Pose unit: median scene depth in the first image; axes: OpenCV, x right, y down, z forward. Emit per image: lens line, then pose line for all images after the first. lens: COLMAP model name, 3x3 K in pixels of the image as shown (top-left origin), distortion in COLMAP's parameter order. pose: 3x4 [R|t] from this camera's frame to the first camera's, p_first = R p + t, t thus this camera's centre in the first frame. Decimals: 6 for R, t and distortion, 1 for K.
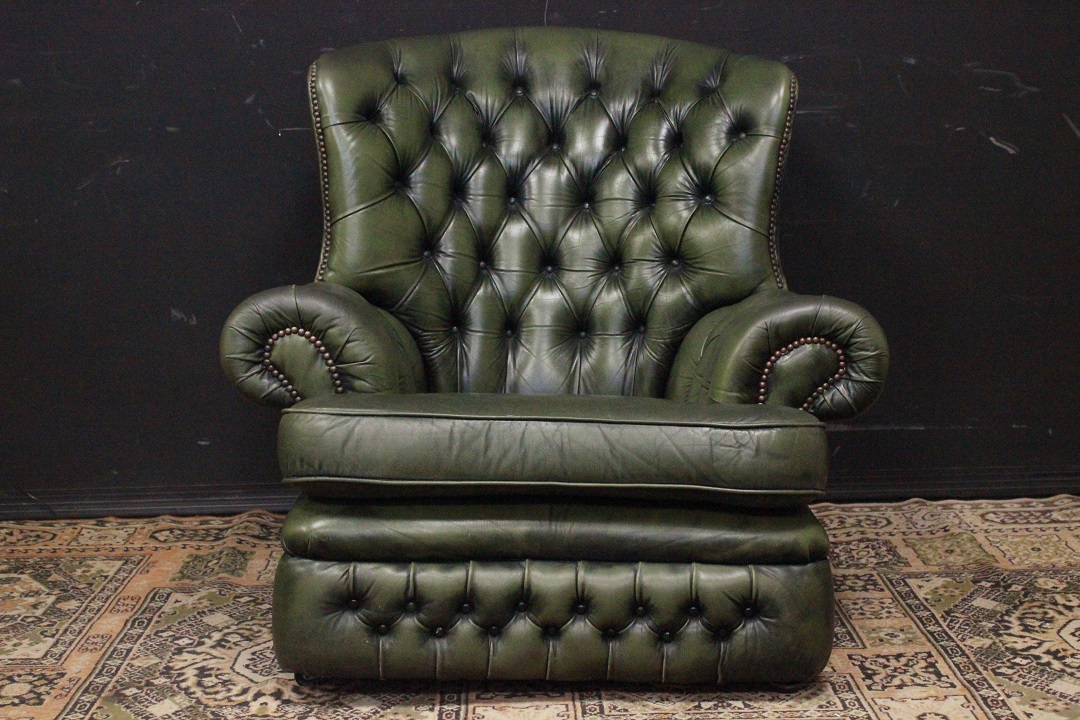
lens RADIAL K [[1638.0, 0, 544.9], [0, 1638.0, 329.8], [0, 0, 1]] dist [0.049709, 0.000000]
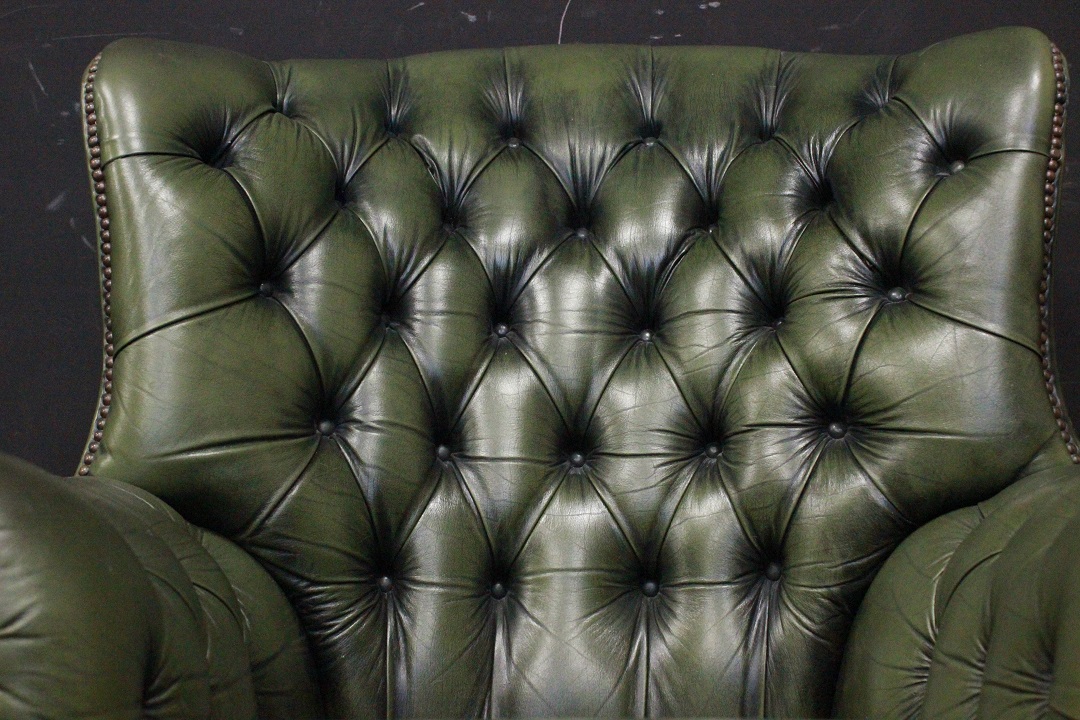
lens RADIAL K [[1376.3, 0, 542.9], [0, 1376.3, 366.1], [0, 0, 1]] dist [-0.078132, 0.000000]
pose [[0.998971, -0.032670, -0.031443, 0.007533], [0.025570, 0.978558, -0.204380, 0.025331], [0.037446, 0.203366, 0.978387, 0.707224]]
